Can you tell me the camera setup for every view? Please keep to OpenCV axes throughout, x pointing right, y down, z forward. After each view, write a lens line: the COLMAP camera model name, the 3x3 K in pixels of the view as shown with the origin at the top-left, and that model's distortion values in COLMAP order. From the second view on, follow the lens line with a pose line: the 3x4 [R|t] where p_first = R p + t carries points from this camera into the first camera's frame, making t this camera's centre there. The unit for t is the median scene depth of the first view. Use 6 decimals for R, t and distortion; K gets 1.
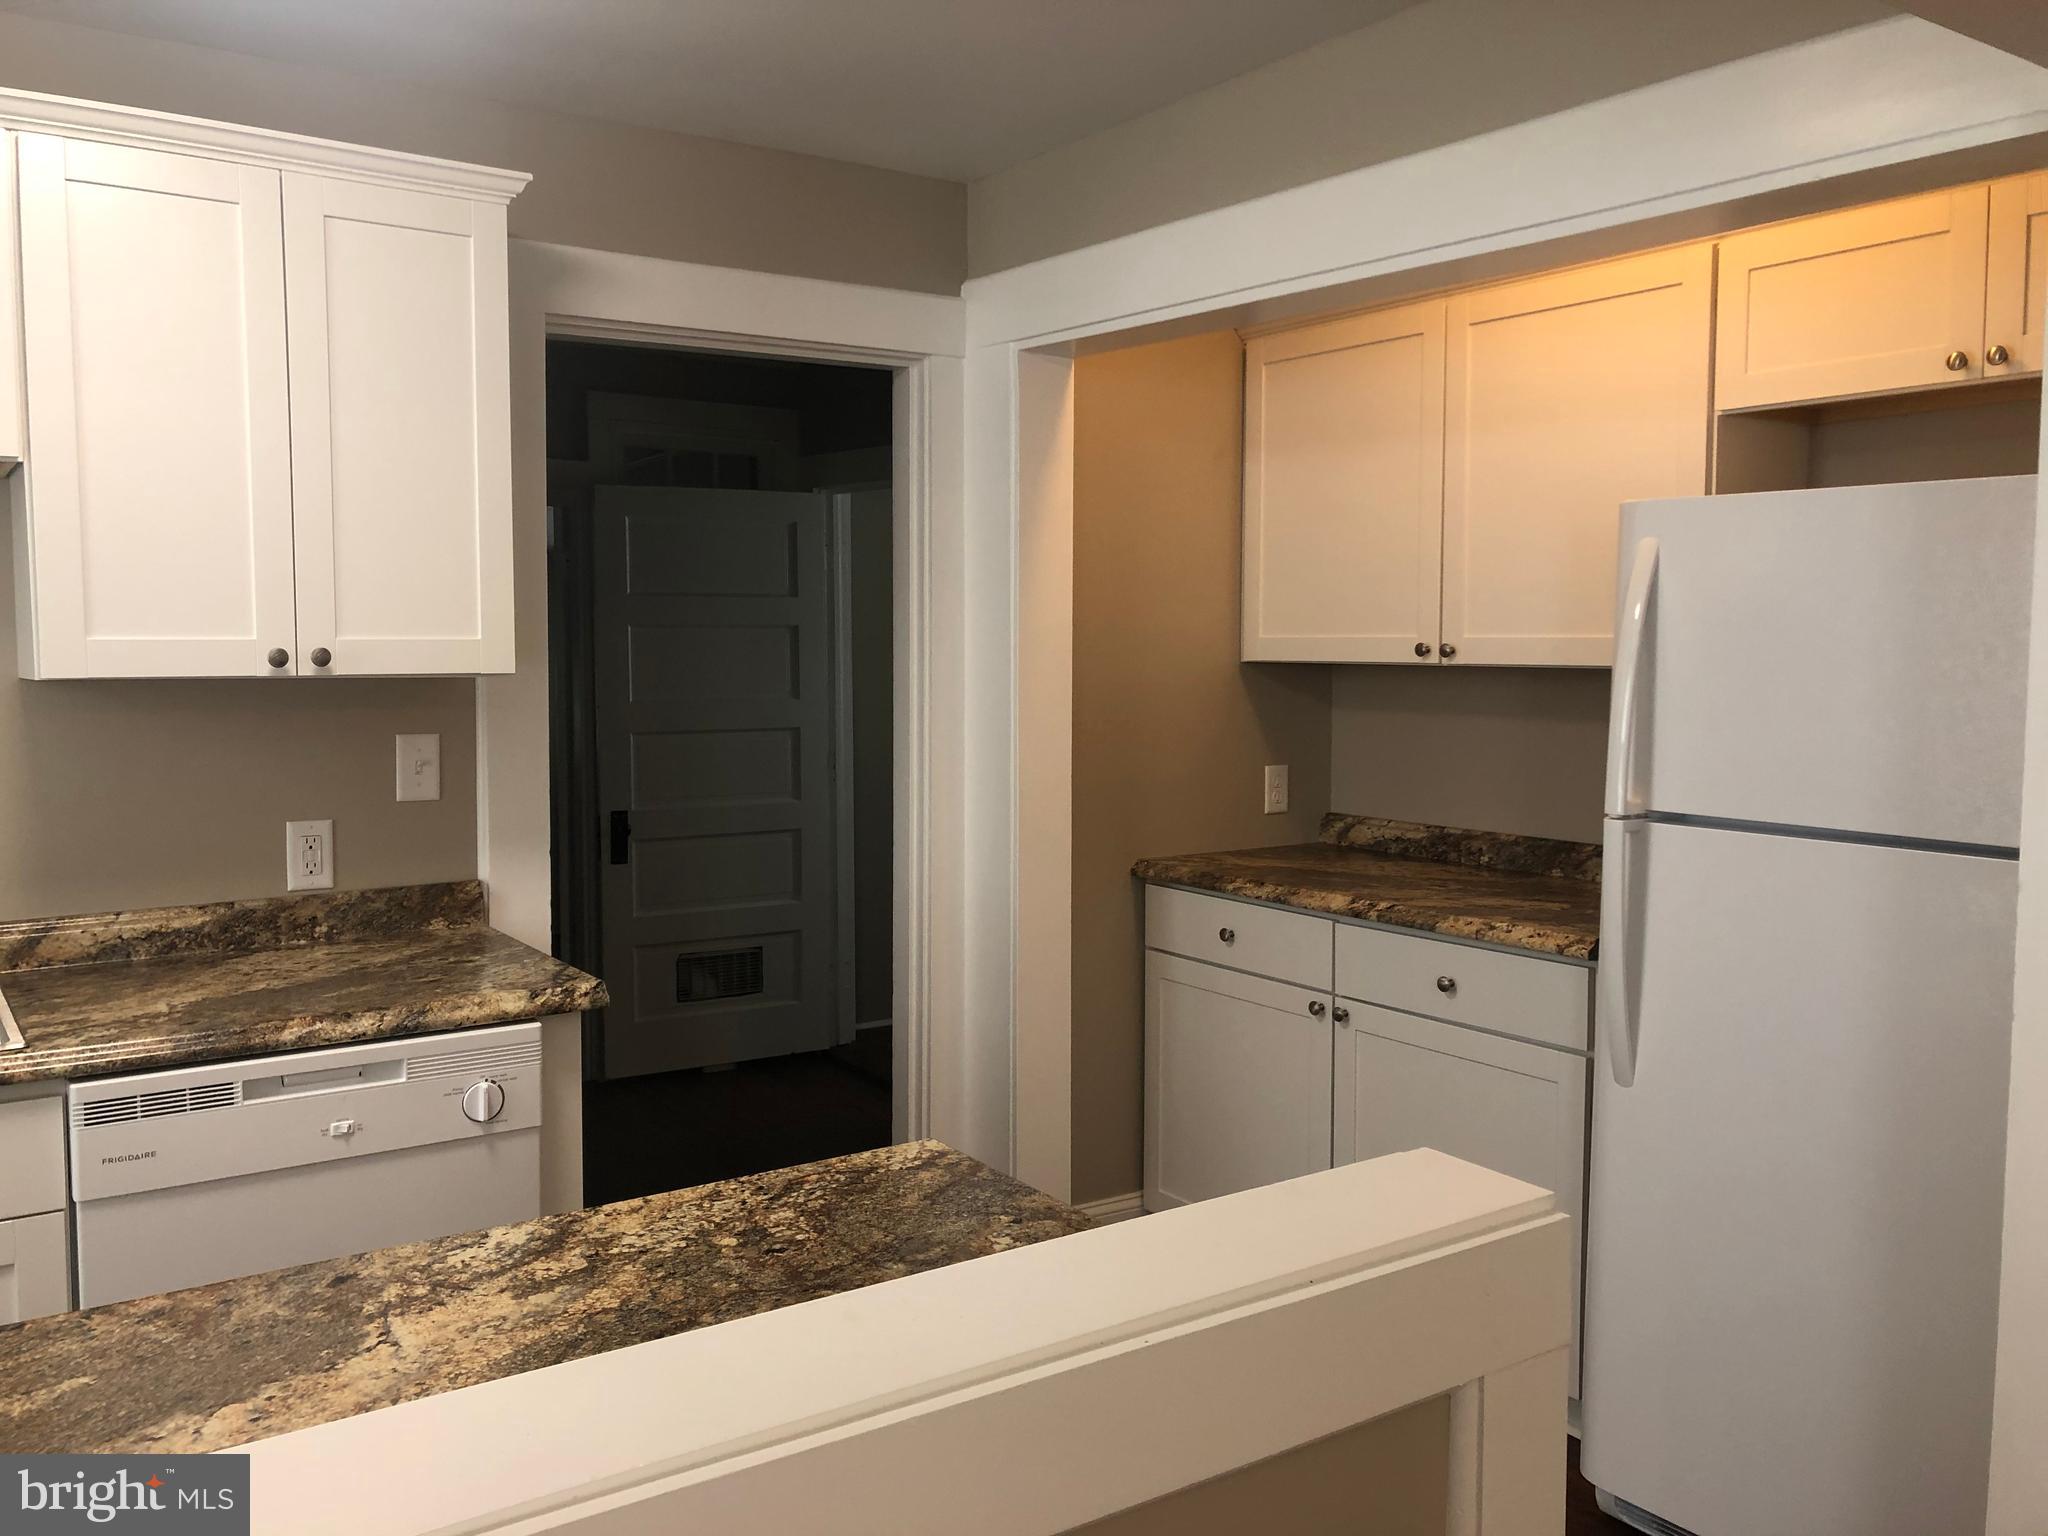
lens RADIAL K [[1682.4, 0, 1009.0], [0, 1682.4, 731.8], [0, 0, 1]] dist [0.041489, -0.024660]
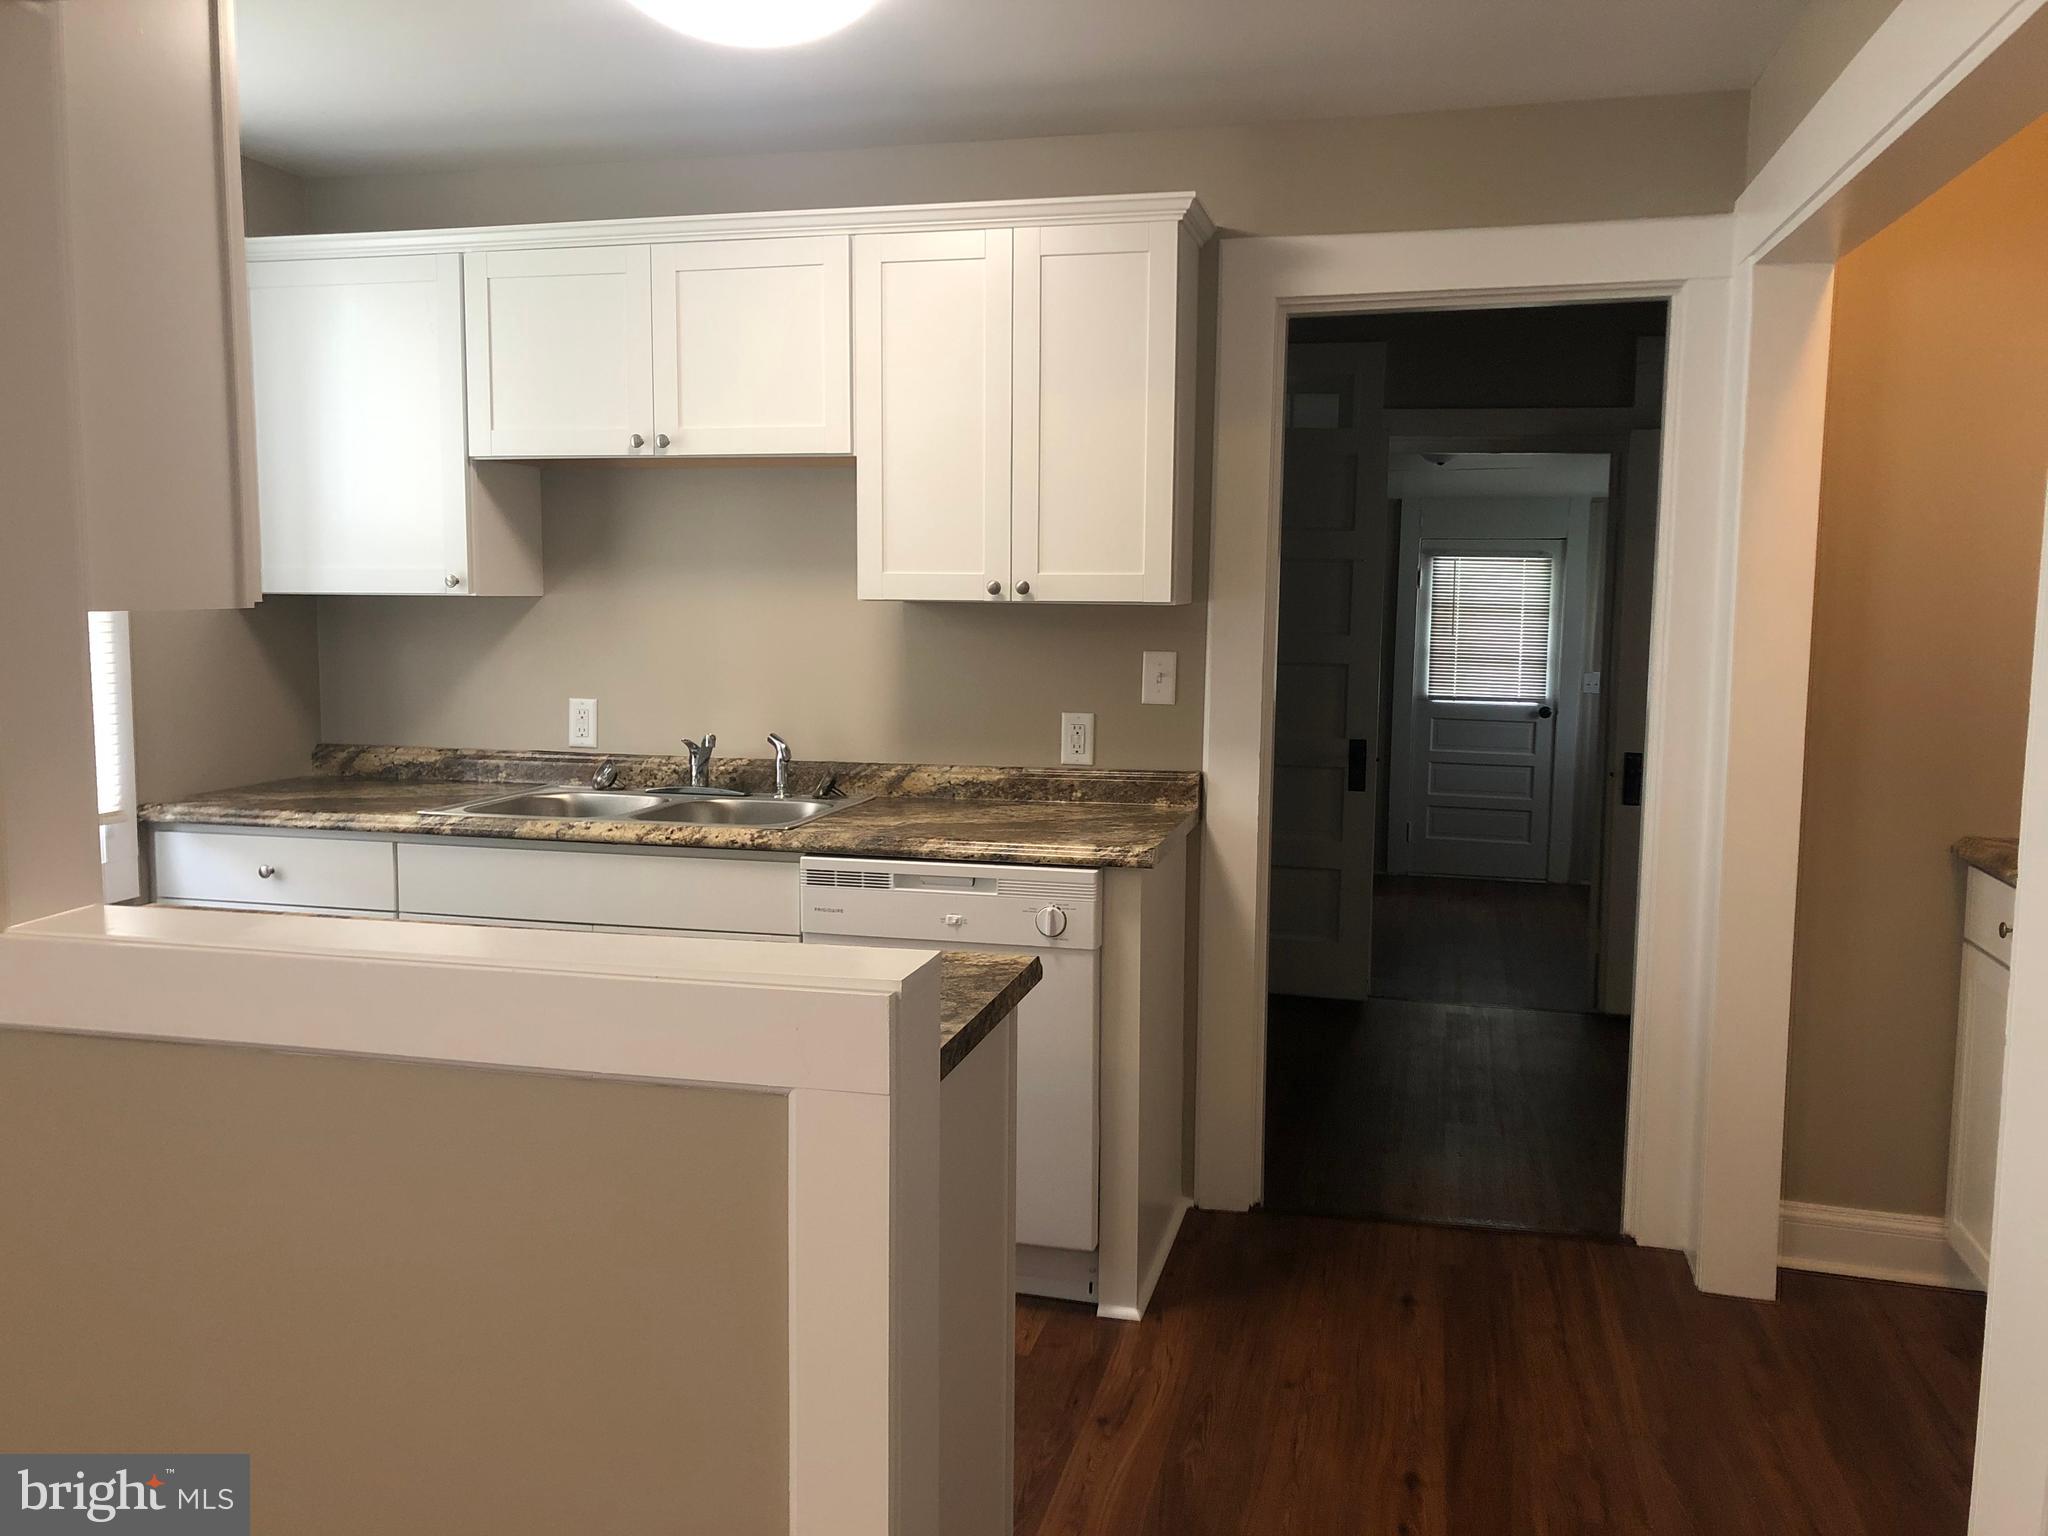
lens RADIAL K [[1682.4, 0, 1010.8], [0, 1682.4, 769.3], [0, 0, 1]] dist [0.041489, -0.024660]
pose [[0.666206, 0.085088, -0.740898, 0.568460], [-0.048355, 0.996308, 0.070941, 0.005653], [0.744198, -0.011435, 0.667861, 0.082175]]
